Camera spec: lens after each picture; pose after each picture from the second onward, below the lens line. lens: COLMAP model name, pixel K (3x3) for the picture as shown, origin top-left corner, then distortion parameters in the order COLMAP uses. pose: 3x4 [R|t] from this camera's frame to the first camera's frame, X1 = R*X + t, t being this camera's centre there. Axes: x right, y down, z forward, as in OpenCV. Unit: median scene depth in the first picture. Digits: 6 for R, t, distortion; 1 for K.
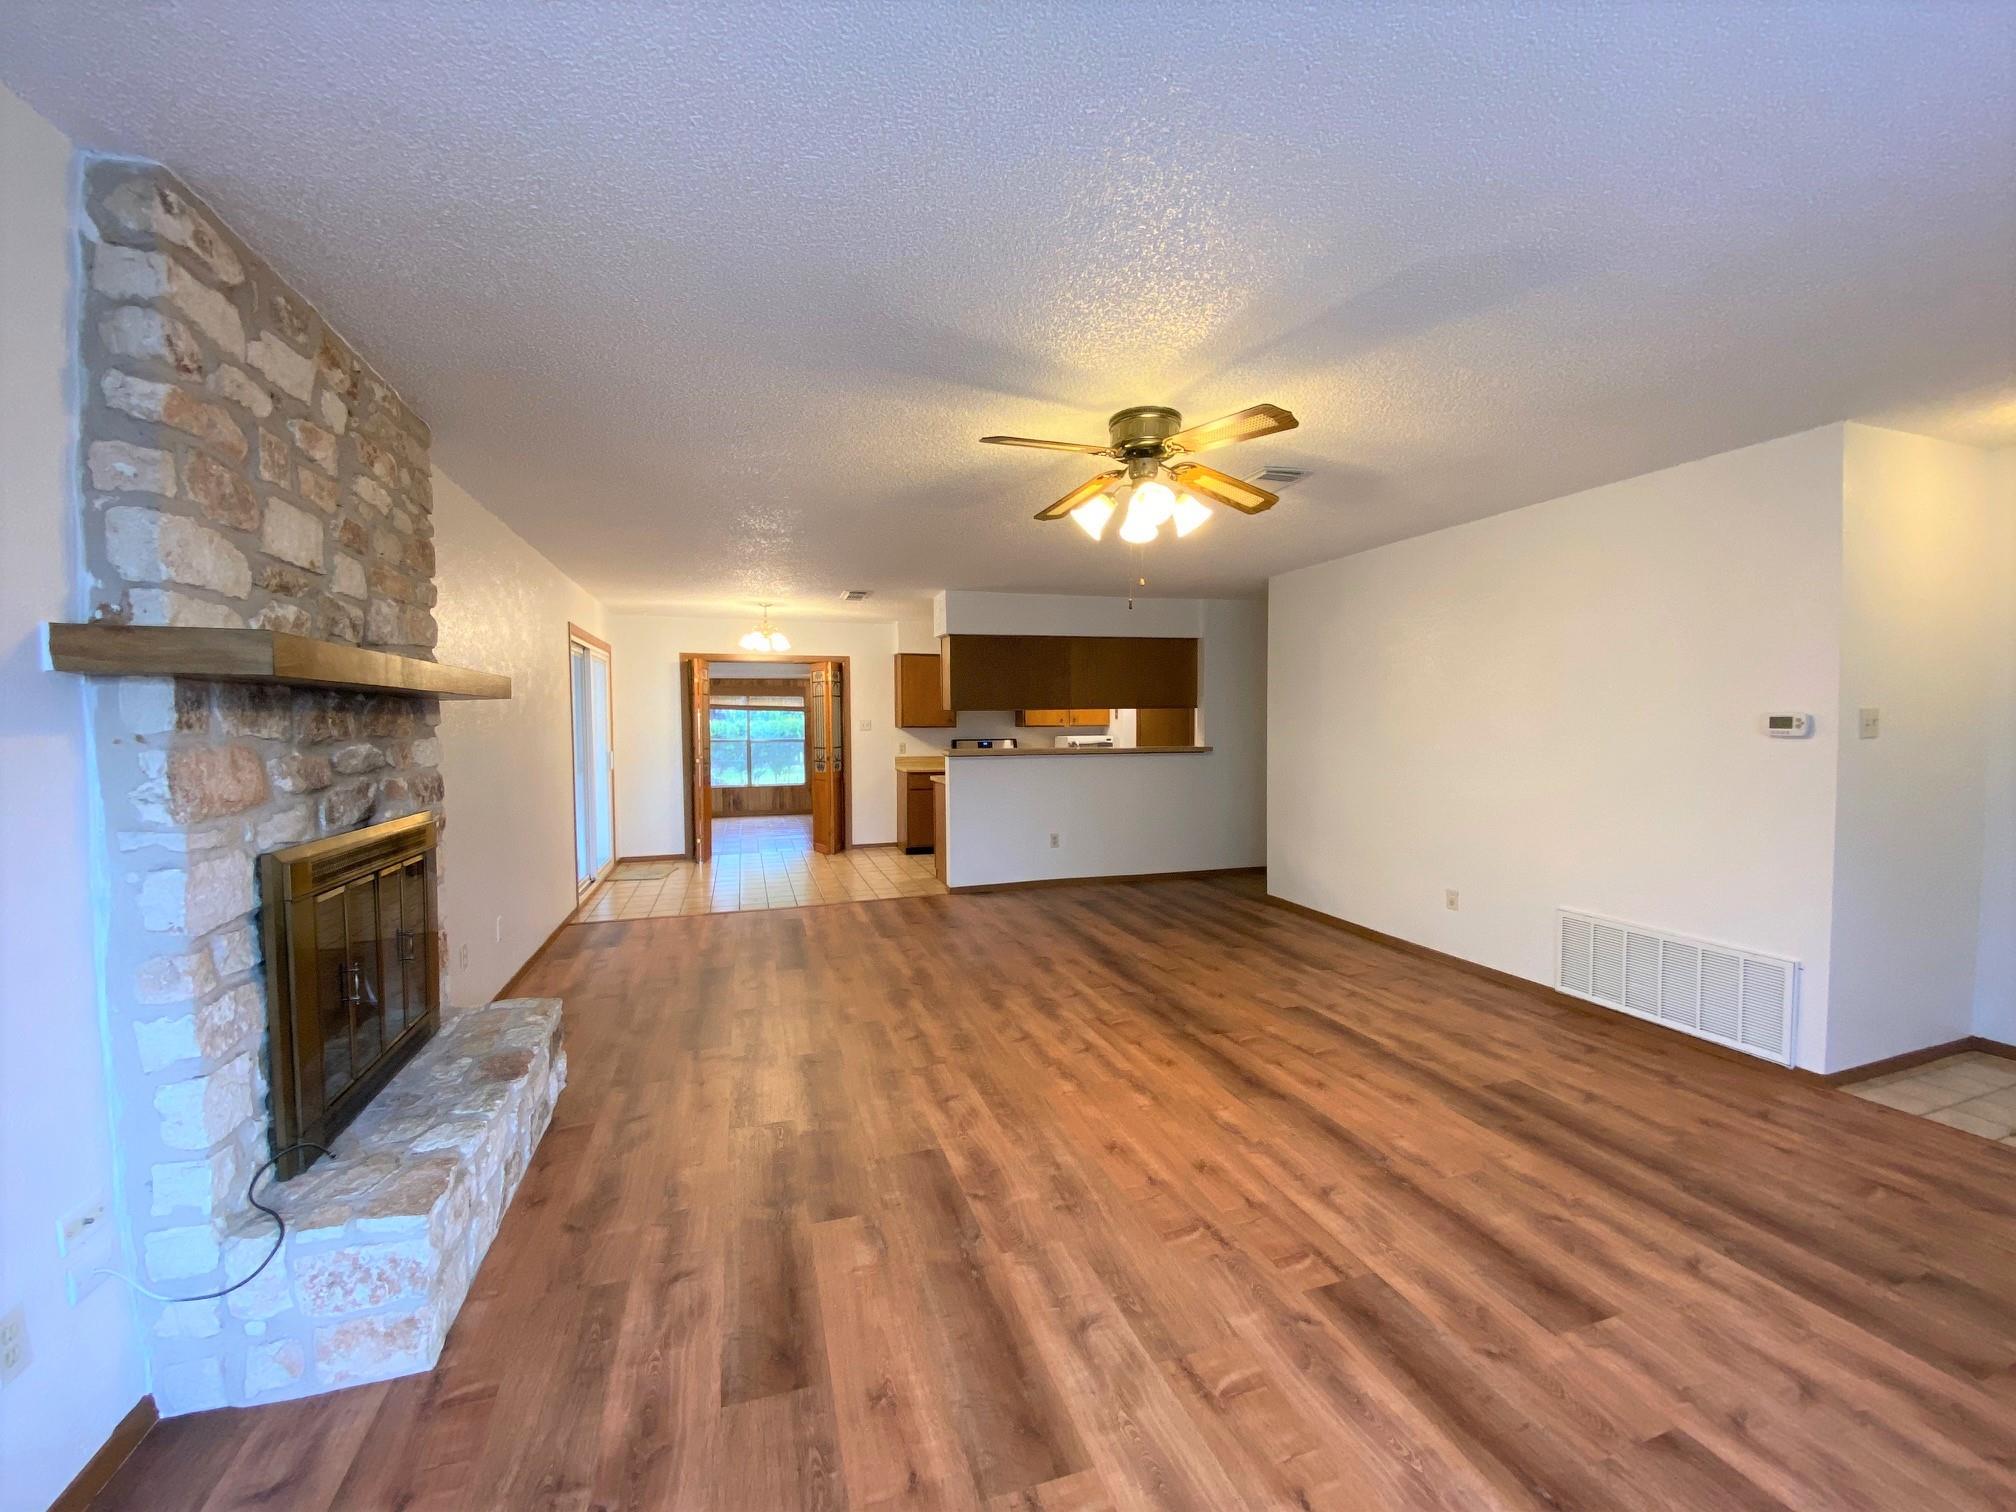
lens RADIAL K [[813.0, 0, 1015.6], [0, 813.0, 756.8], [0, 0, 1]] dist [0.006221, -0.007002]
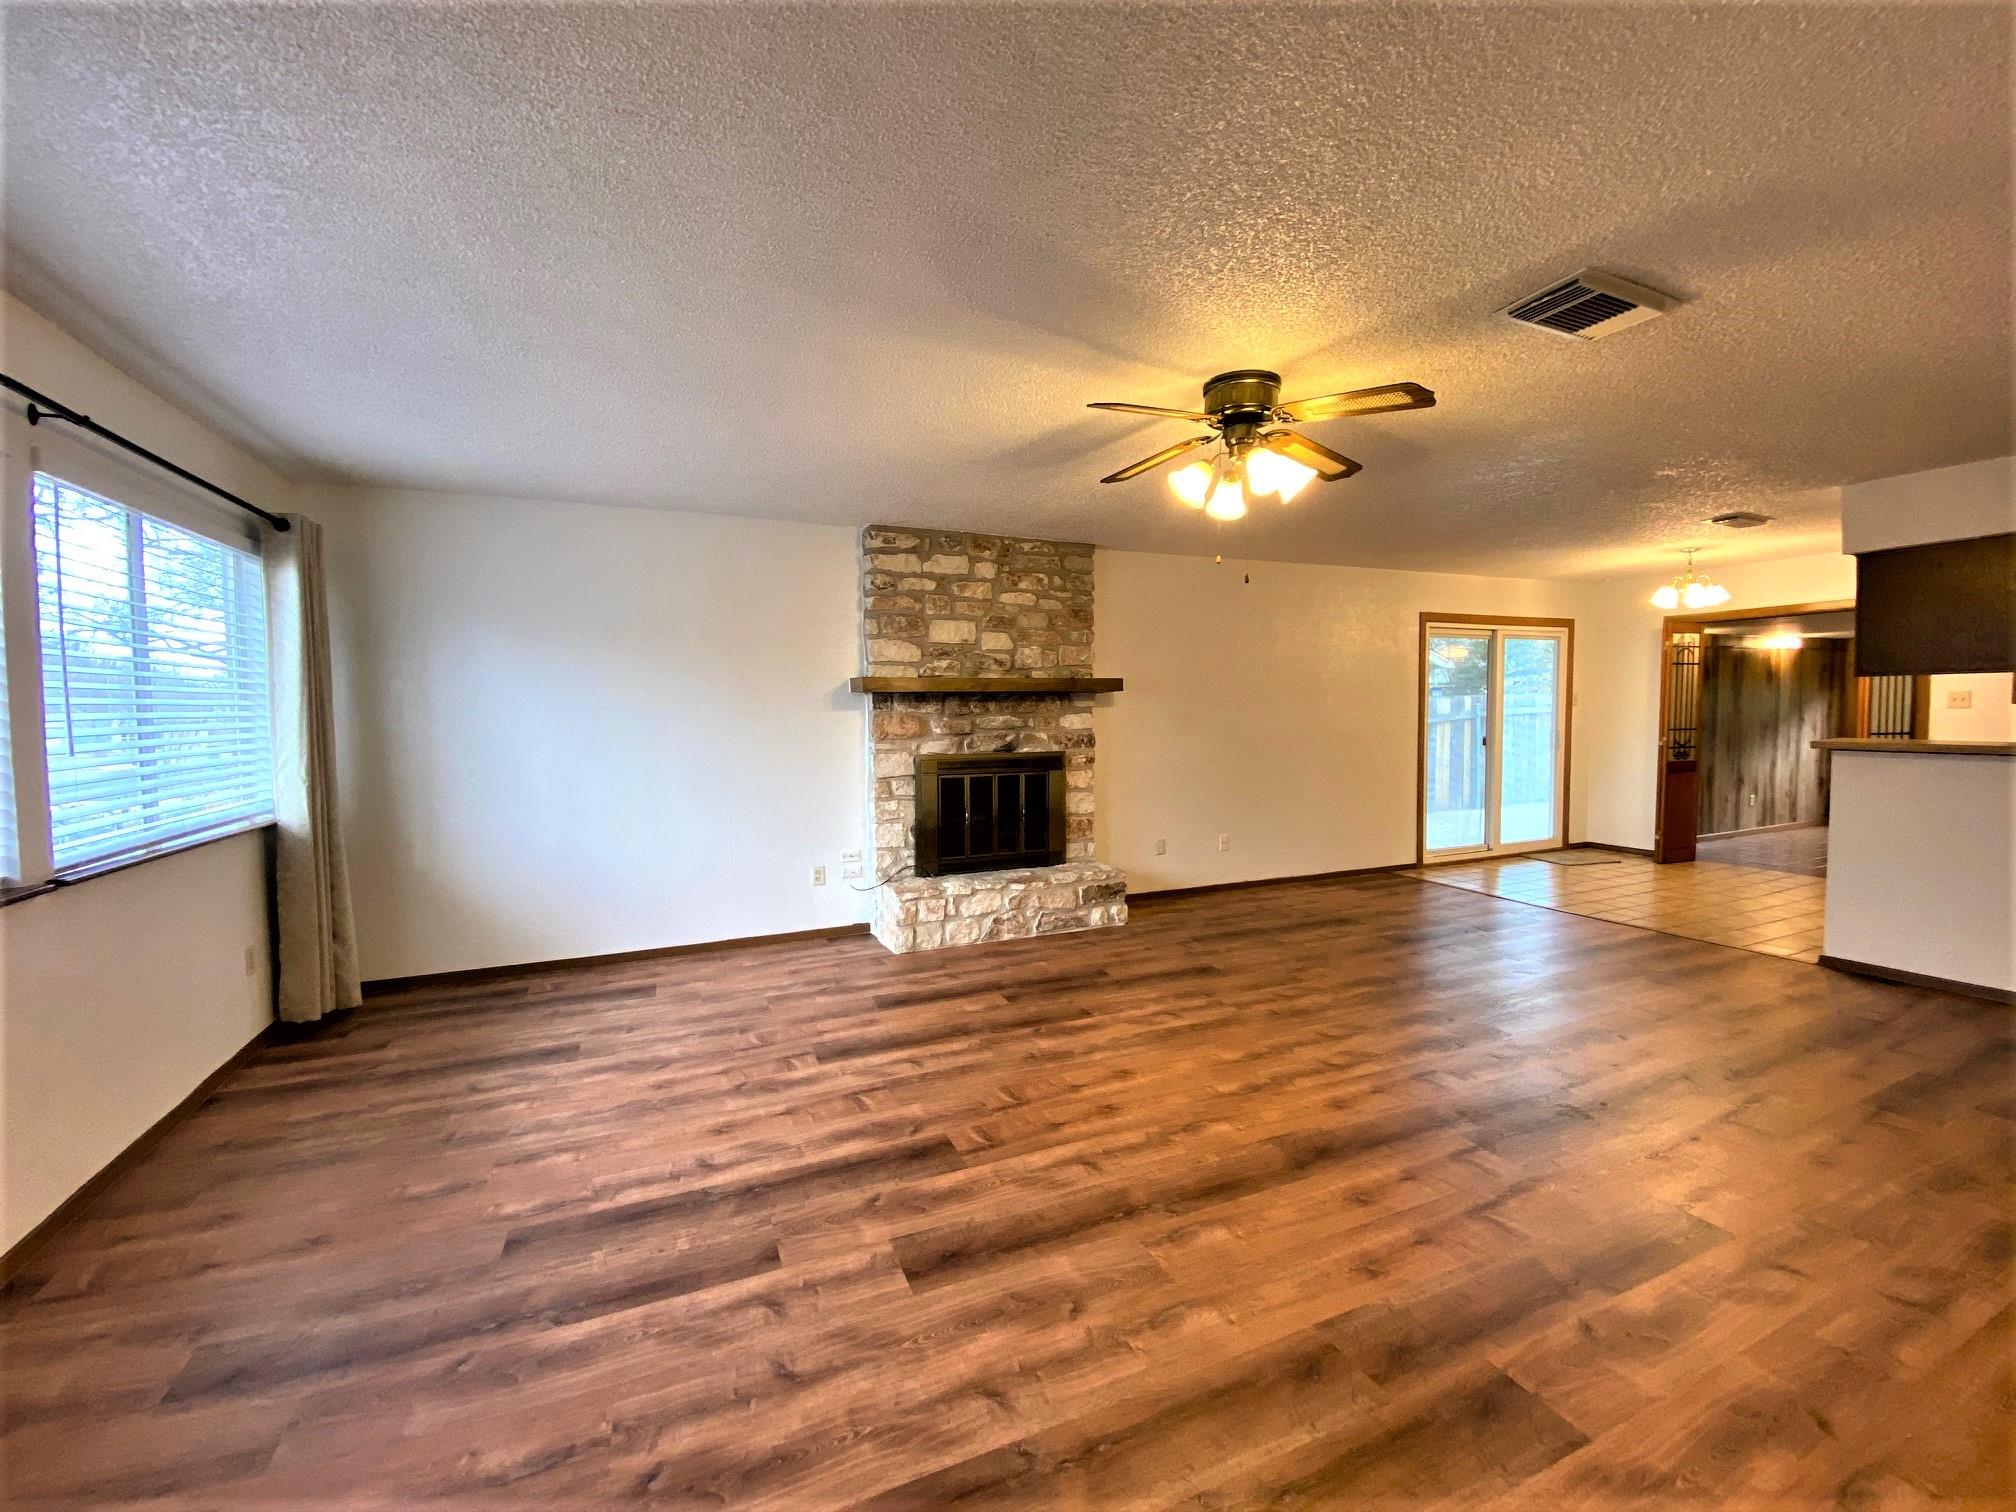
lens RADIAL K [[813.0, 0, 1000.4], [0, 813.0, 751.6], [0, 0, 1]] dist [0.006221, -0.007002]
pose [[0.084677, 0.054509, -0.994916, 1.012576], [-0.032432, 0.998124, 0.051924, -0.024217], [0.995881, 0.027870, 0.086286, 0.586905]]
